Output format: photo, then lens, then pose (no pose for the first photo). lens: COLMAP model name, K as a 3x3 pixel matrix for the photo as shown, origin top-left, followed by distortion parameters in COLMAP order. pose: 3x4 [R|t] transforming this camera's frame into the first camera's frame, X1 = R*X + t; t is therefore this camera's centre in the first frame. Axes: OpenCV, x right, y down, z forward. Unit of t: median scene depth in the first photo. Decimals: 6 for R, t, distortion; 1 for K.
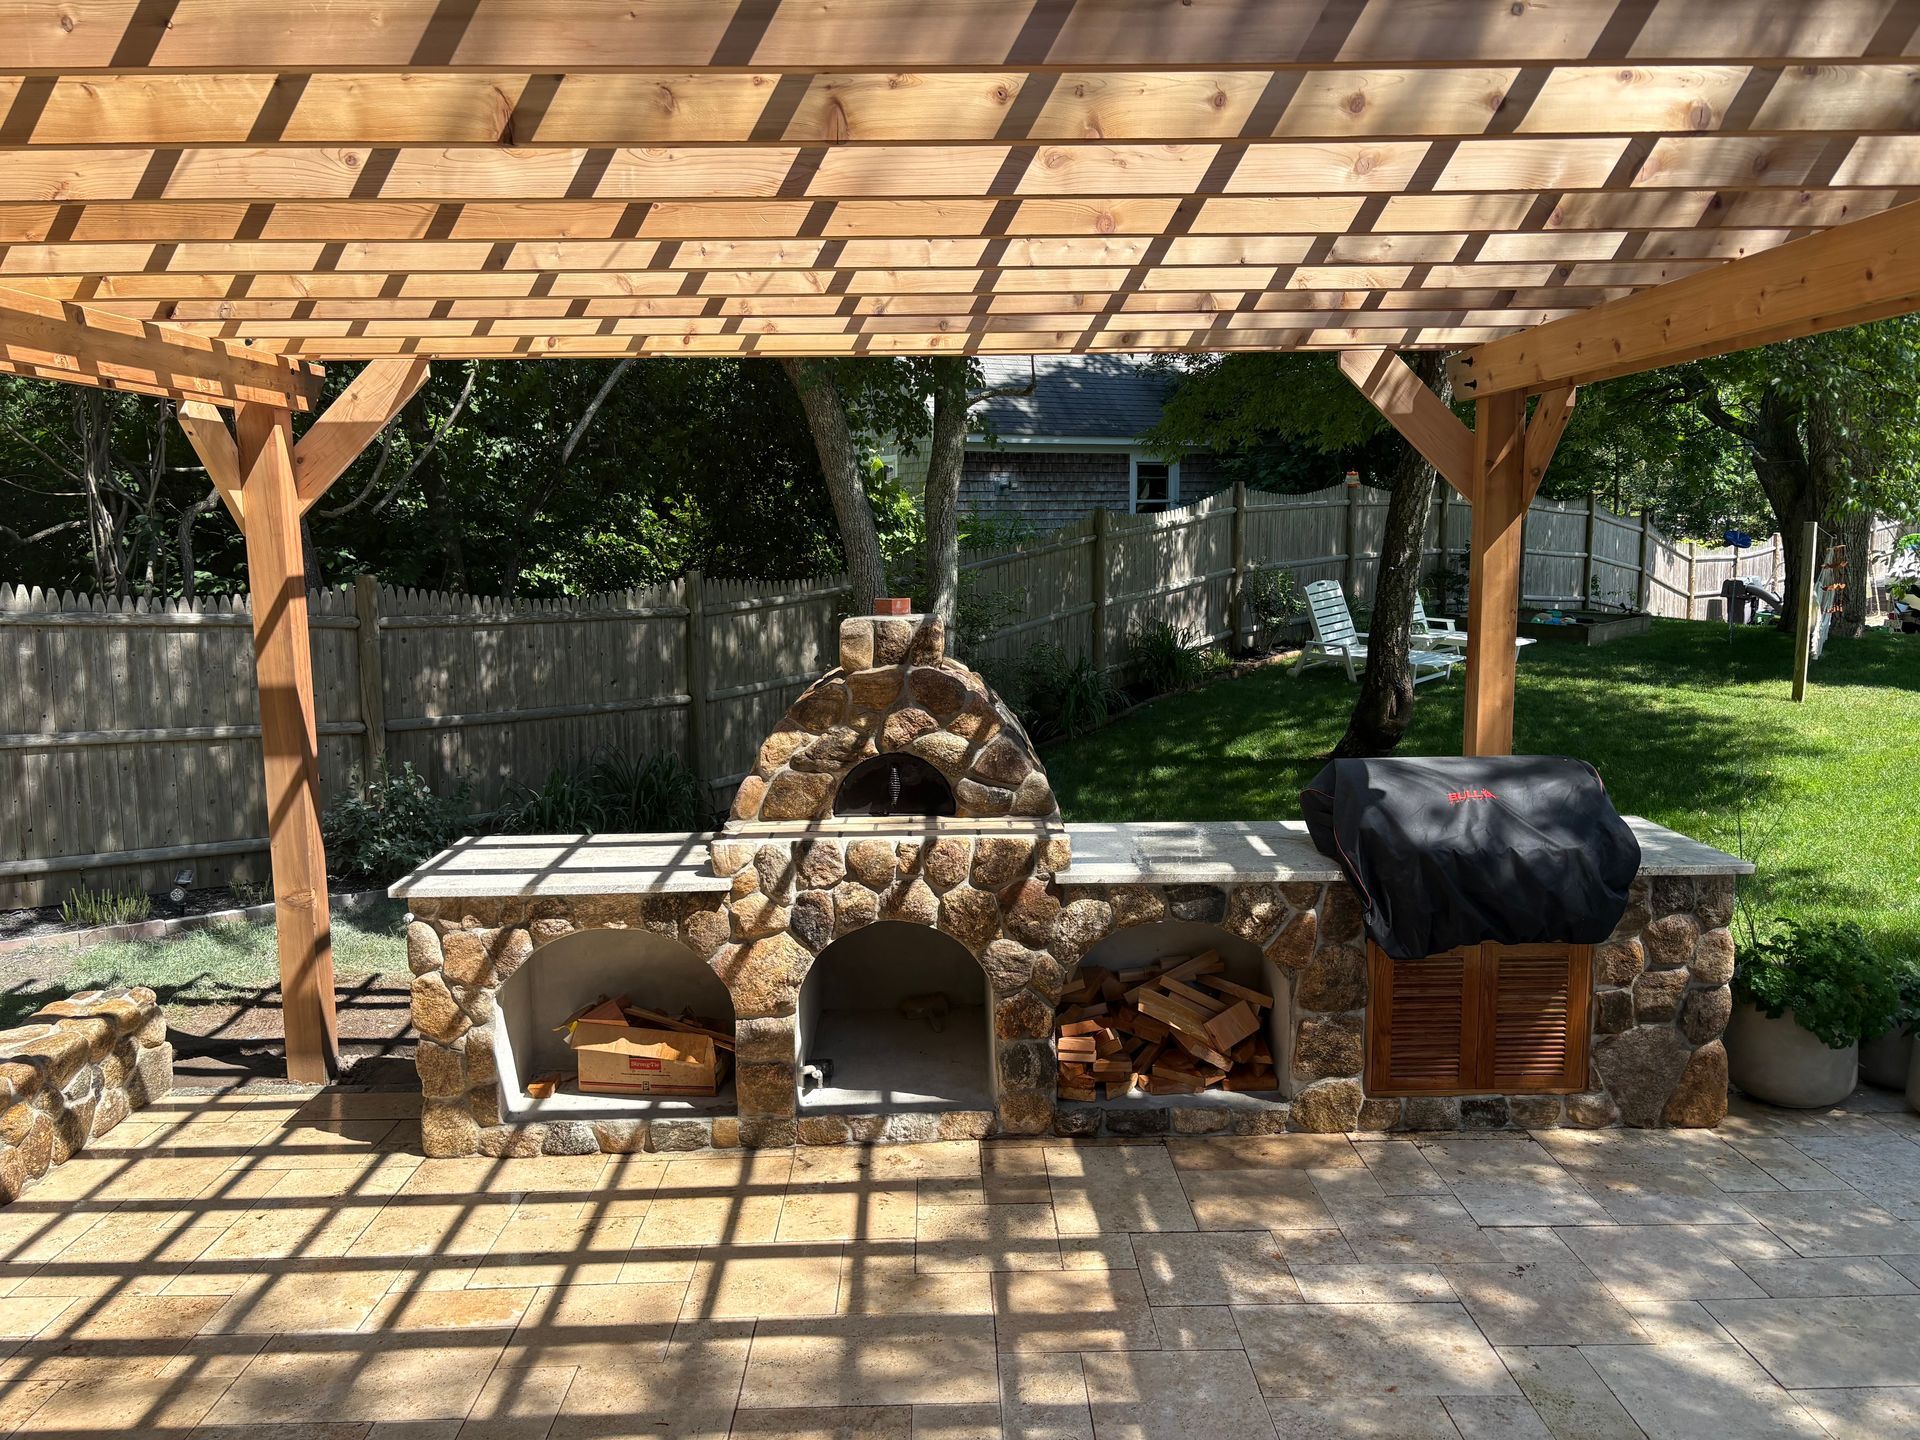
lens RADIAL K [[1520.4, 0, 955.3], [0, 1520.4, 736.1], [0, 0, 1]] dist [0.051229, -0.061597]
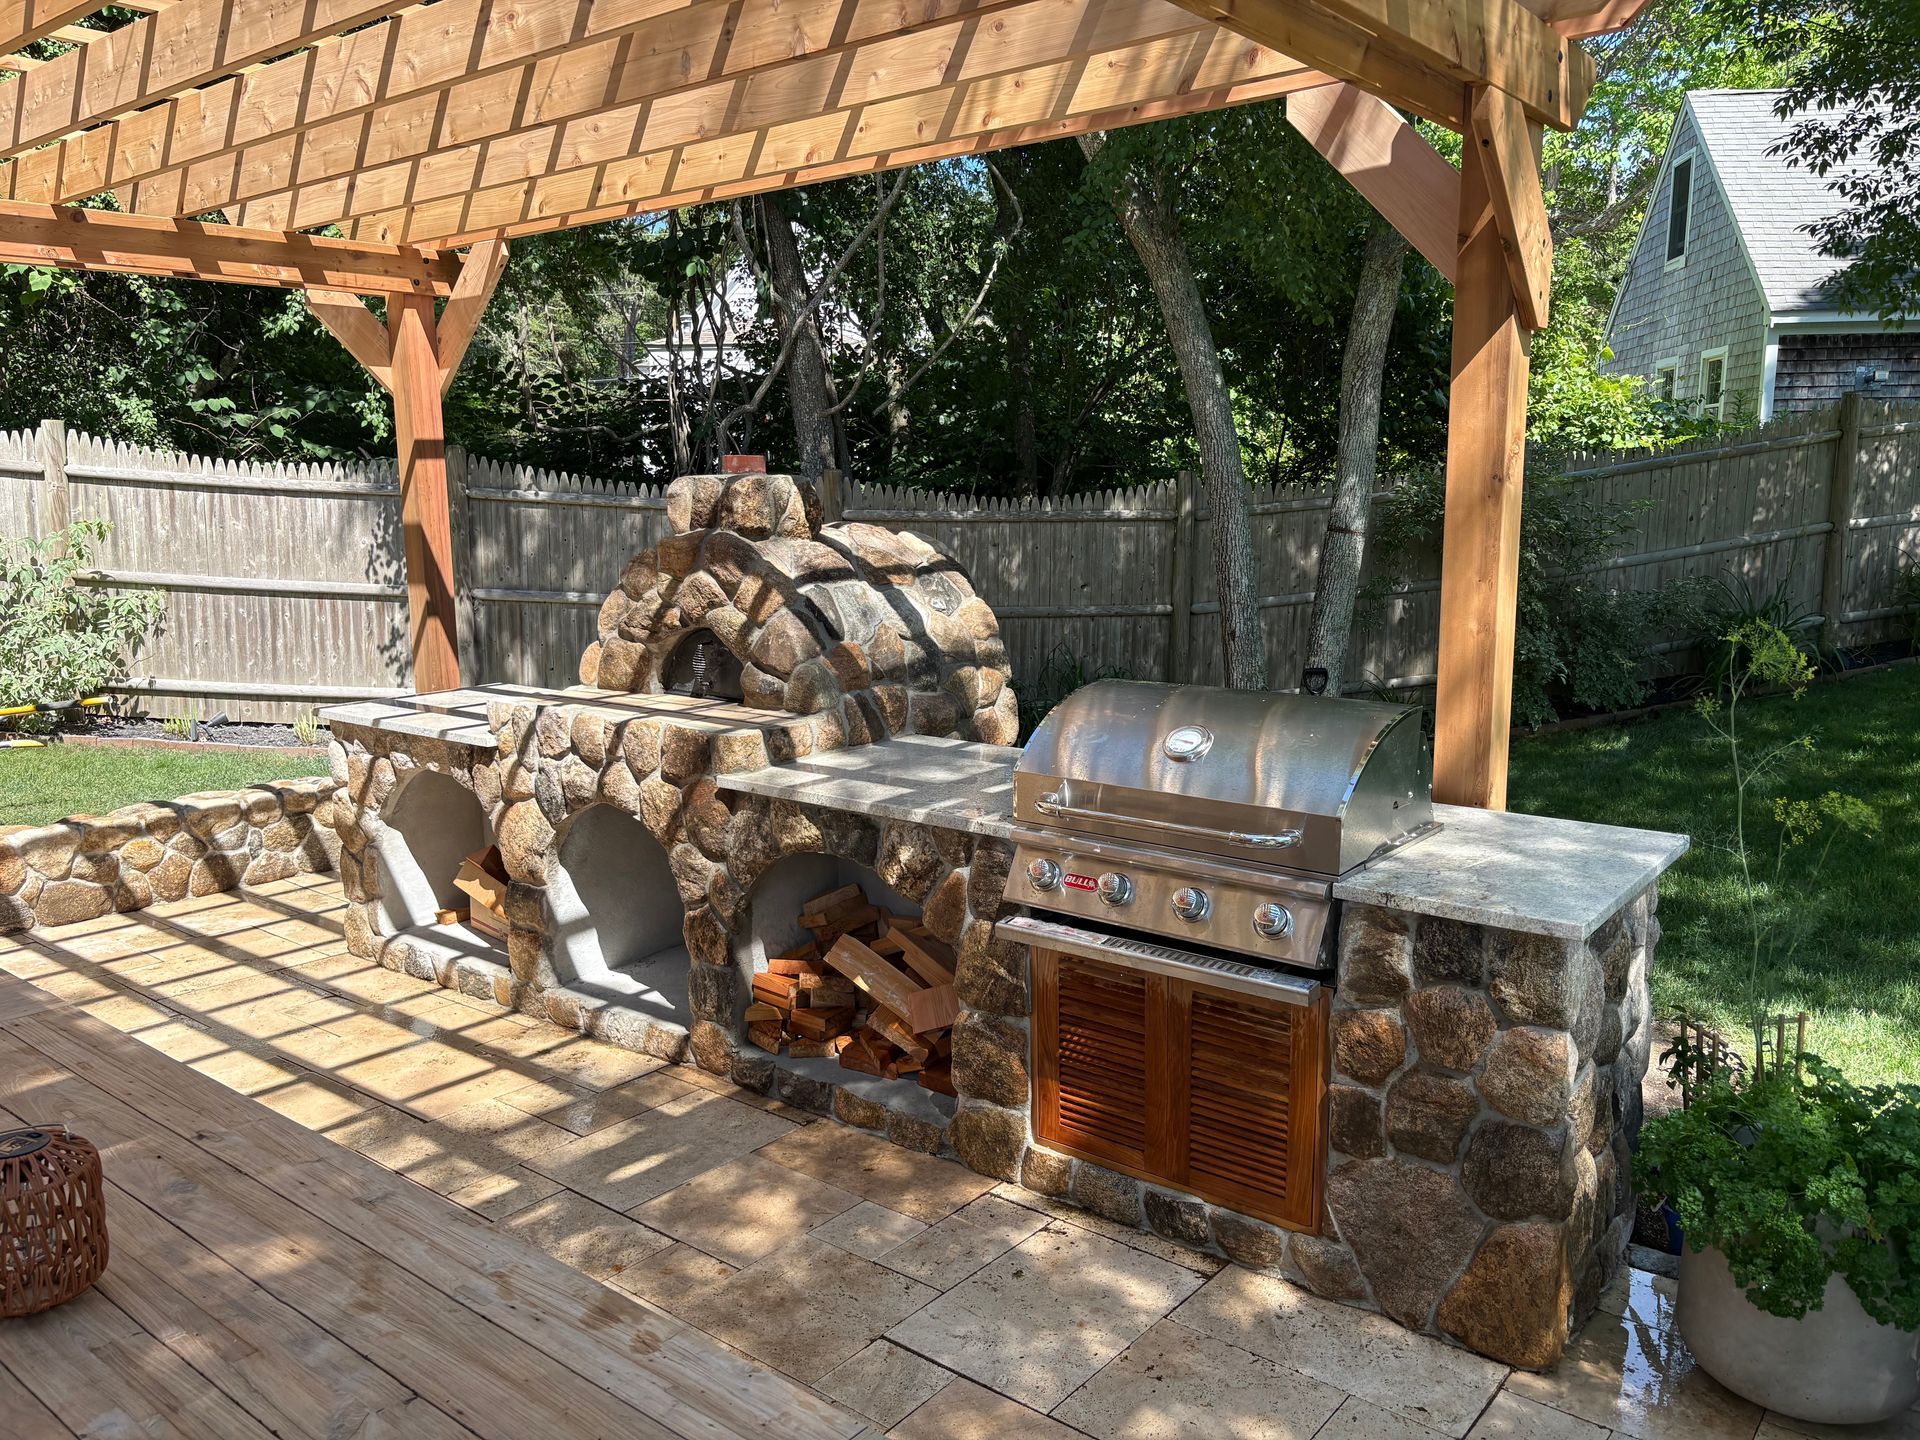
lens RADIAL K [[1520.4, 0, 884.0], [0, 1520.4, 728.9], [0, 0, 1]] dist [0.051229, -0.061597]
pose [[0.743917, 0.112998, -0.658649, 0.648127], [-0.090907, 0.993550, 0.067778, -0.000333], [0.662060, 0.009455, 0.749392, 0.399941]]
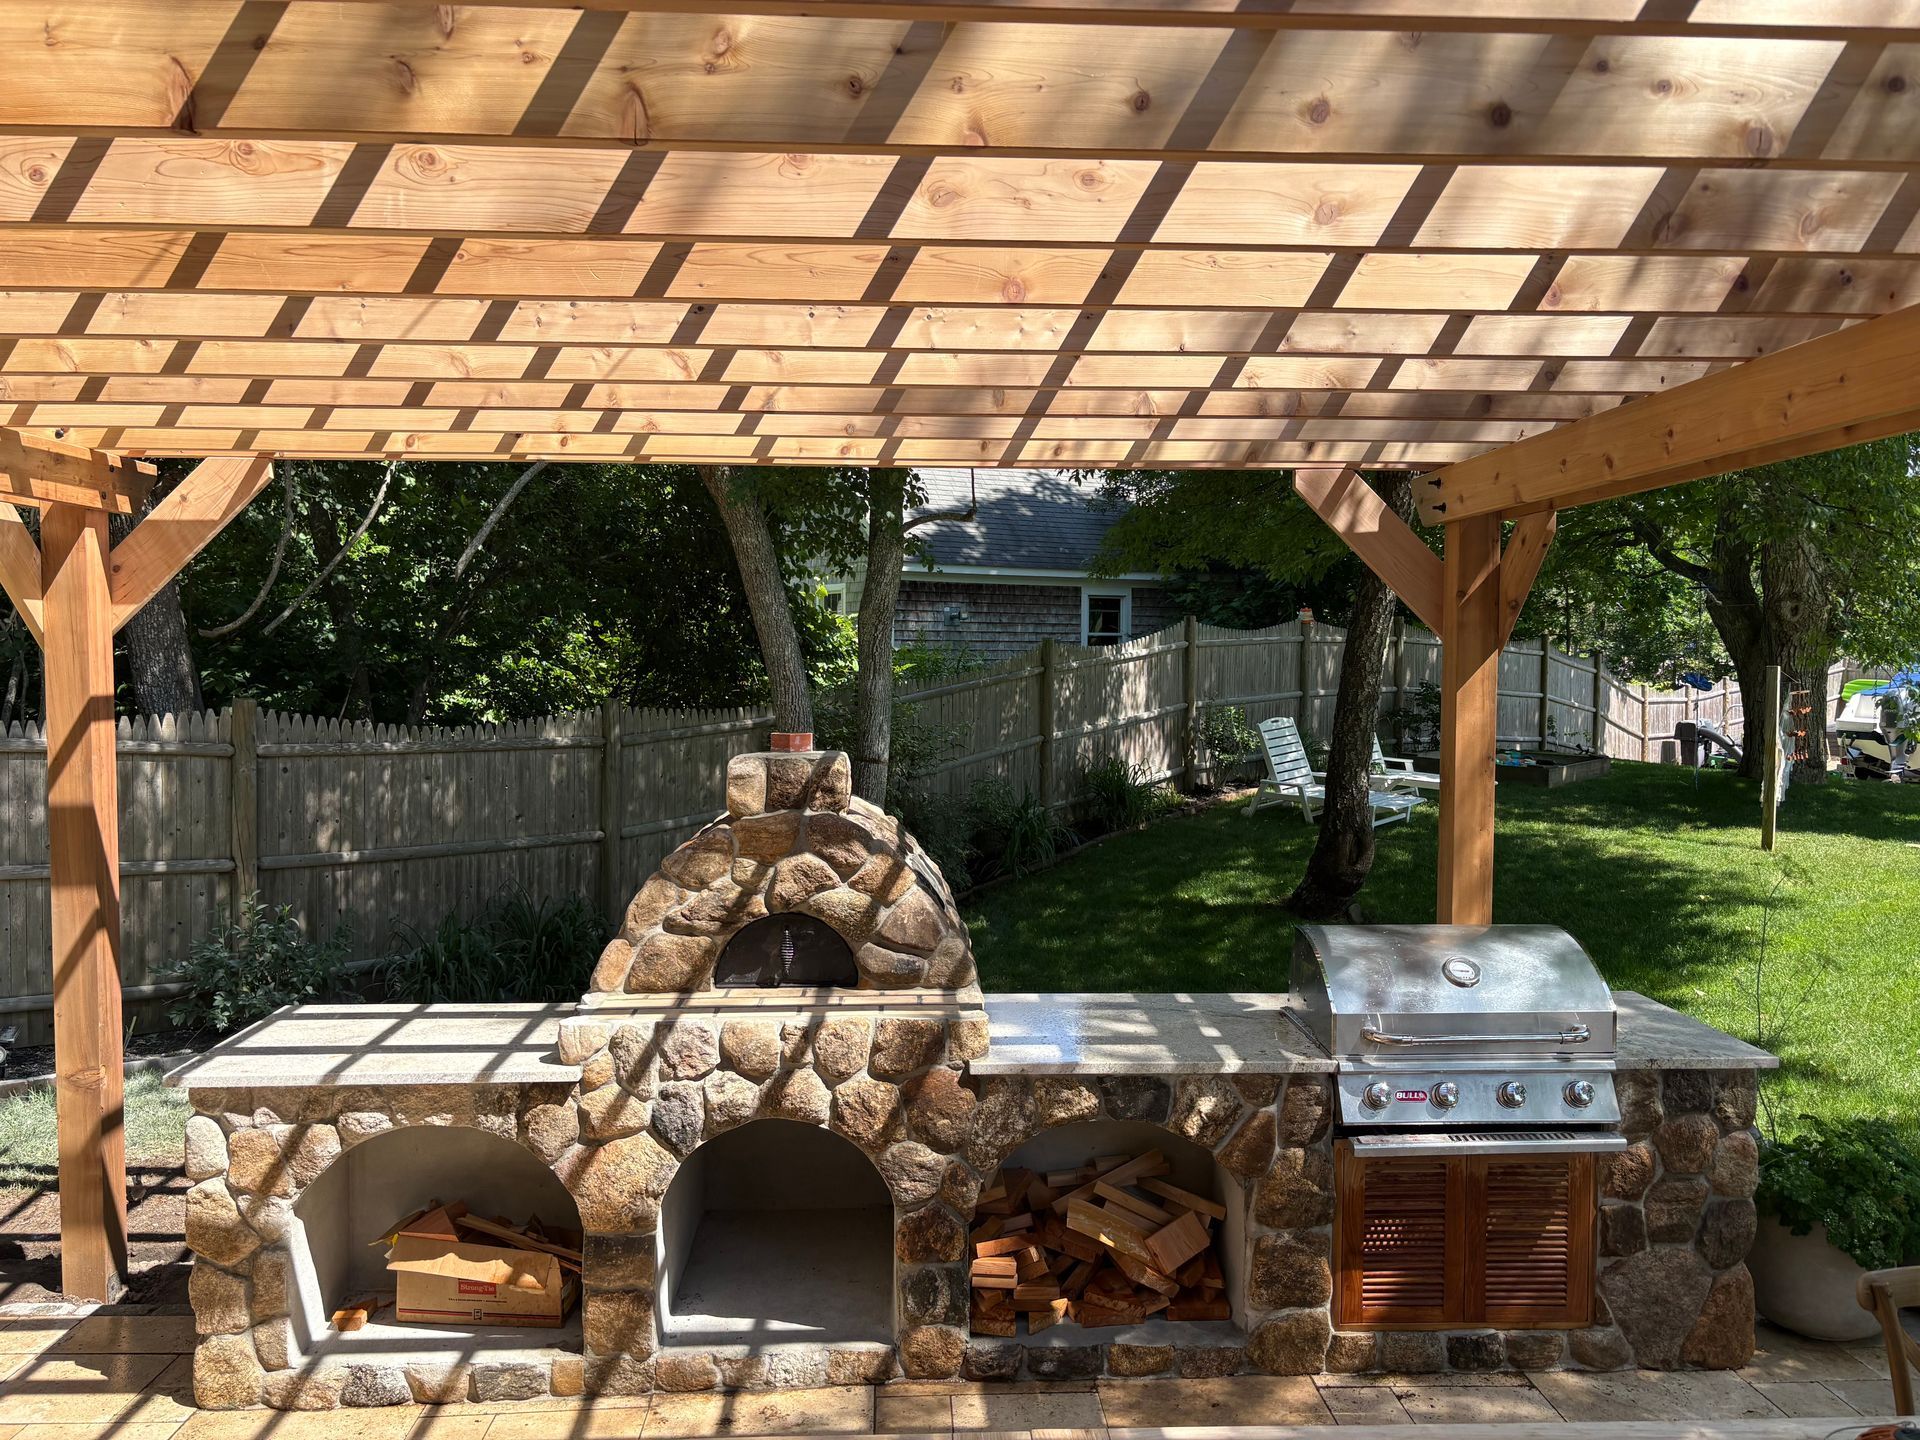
lens RADIAL K [[1520.4, 0, 960.1], [0, 1520.4, 723.5], [0, 0, 1]] dist [0.051229, -0.061597]
pose [[0.999435, 0.013811, 0.030637, 0.030311], [-0.010897, 0.995576, -0.093325, -0.016510], [-0.031791, 0.092939, 0.995164, 0.130654]]
